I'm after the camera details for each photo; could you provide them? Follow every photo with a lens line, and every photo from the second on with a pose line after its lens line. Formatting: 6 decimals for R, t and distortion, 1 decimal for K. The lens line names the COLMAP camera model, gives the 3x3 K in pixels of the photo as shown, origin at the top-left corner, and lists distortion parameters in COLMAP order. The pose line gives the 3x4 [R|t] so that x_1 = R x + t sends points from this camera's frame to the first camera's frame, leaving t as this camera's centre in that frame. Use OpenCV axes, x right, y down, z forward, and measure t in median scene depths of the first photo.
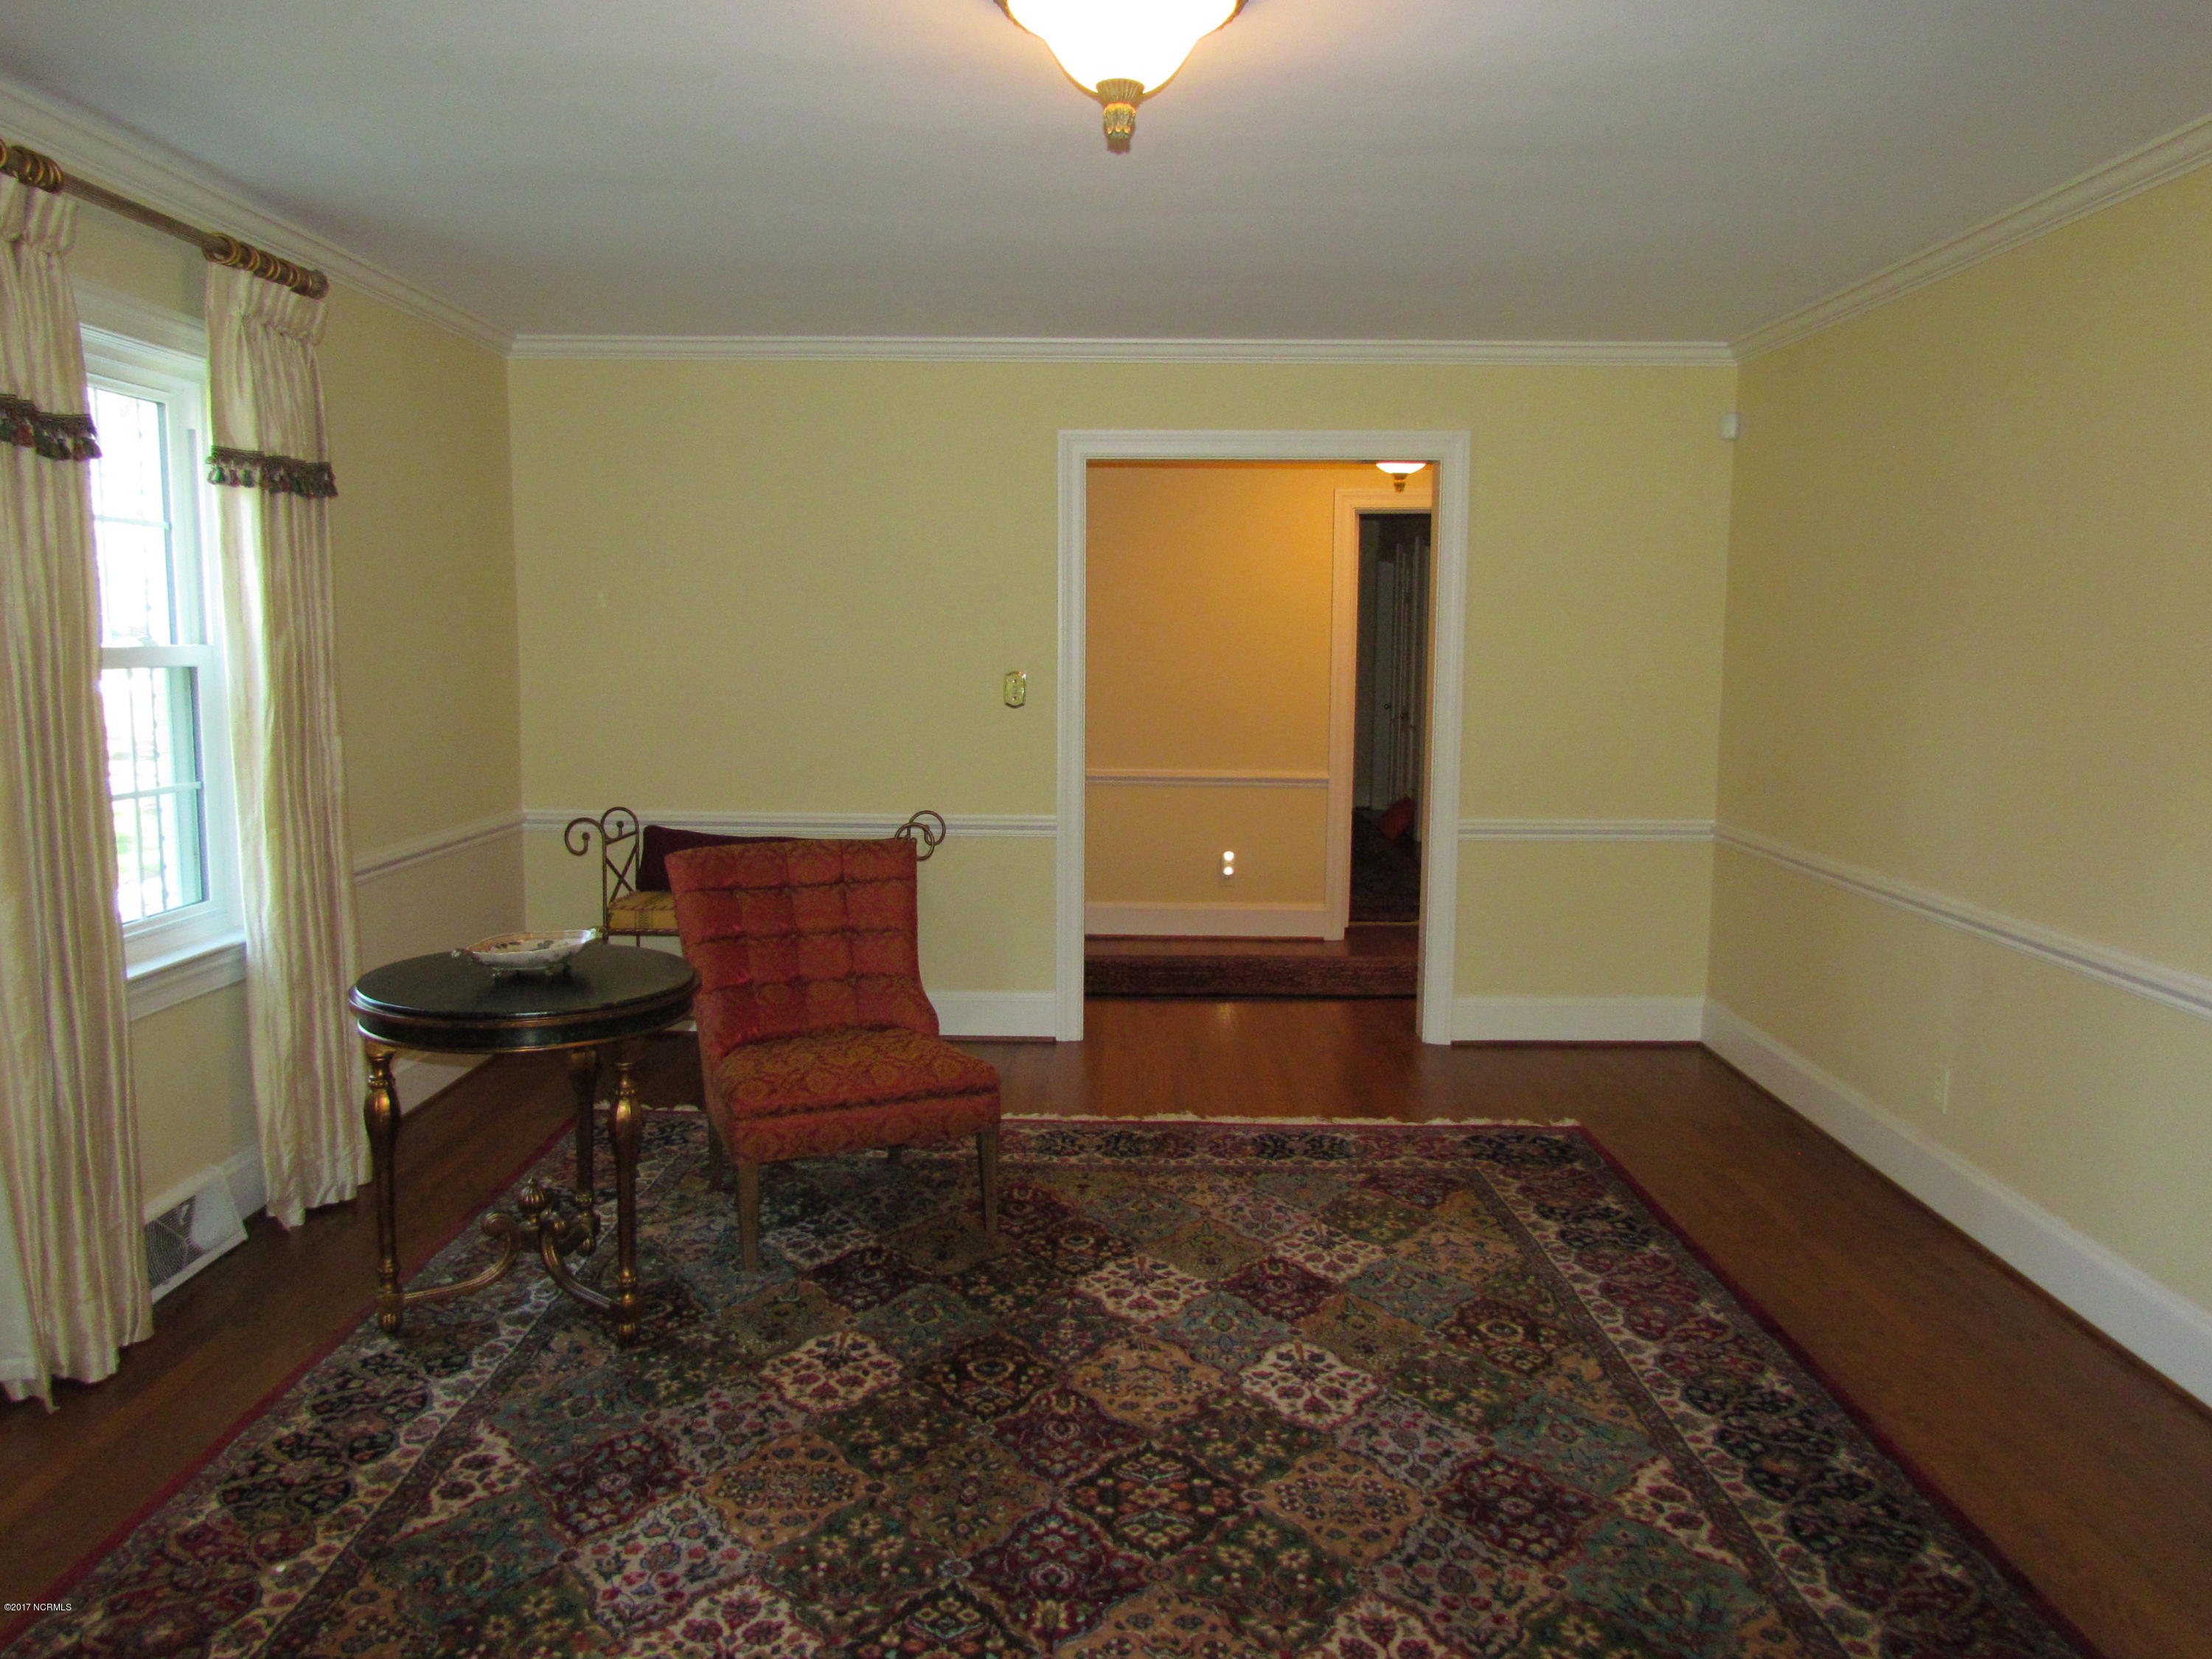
lens RADIAL K [[1602.2, 0, 1107.4], [0, 1602.2, 831.8], [0, 0, 1]] dist [0.000048, 0.000375]
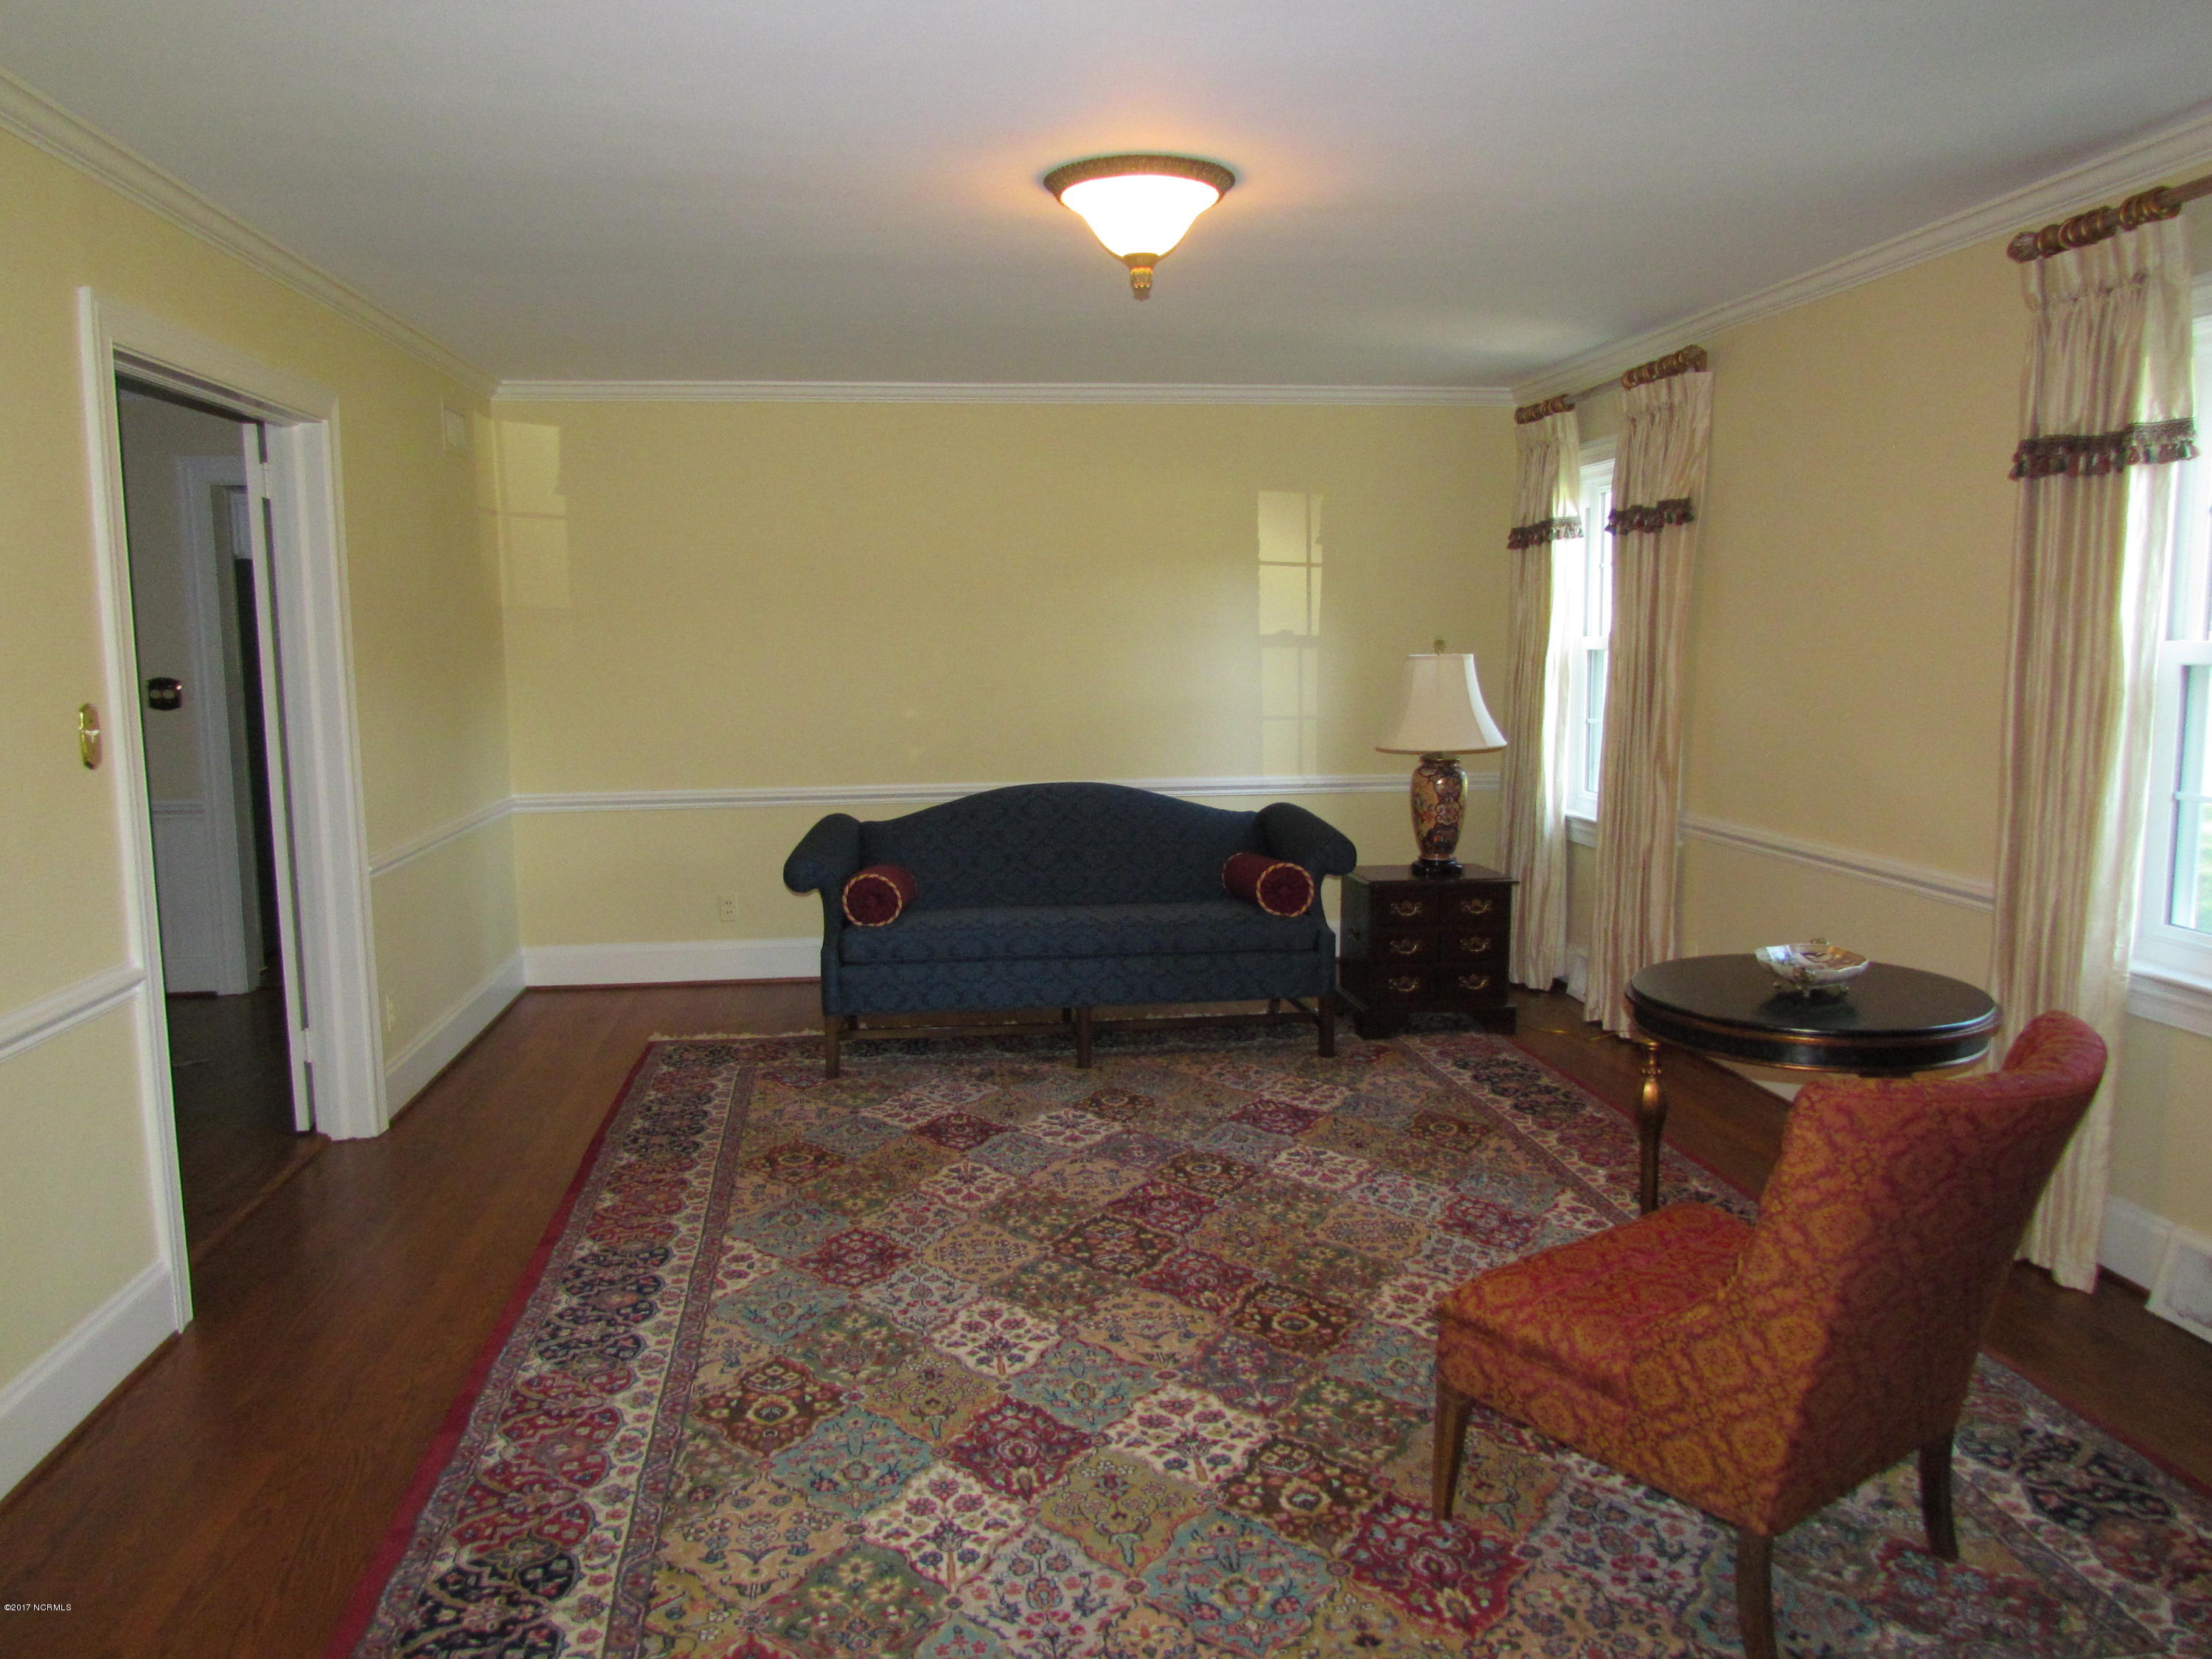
lens RADIAL K [[1602.2, 0, 1100.5], [0, 1602.2, 827.7], [0, 0, 1]] dist [0.000048, 0.000375]
pose [[-0.990479, 0.011186, -0.137209, 0.196274], [-0.022513, 0.970114, 0.241605, -0.237841], [0.135811, 0.242393, -0.960625, 1.925497]]
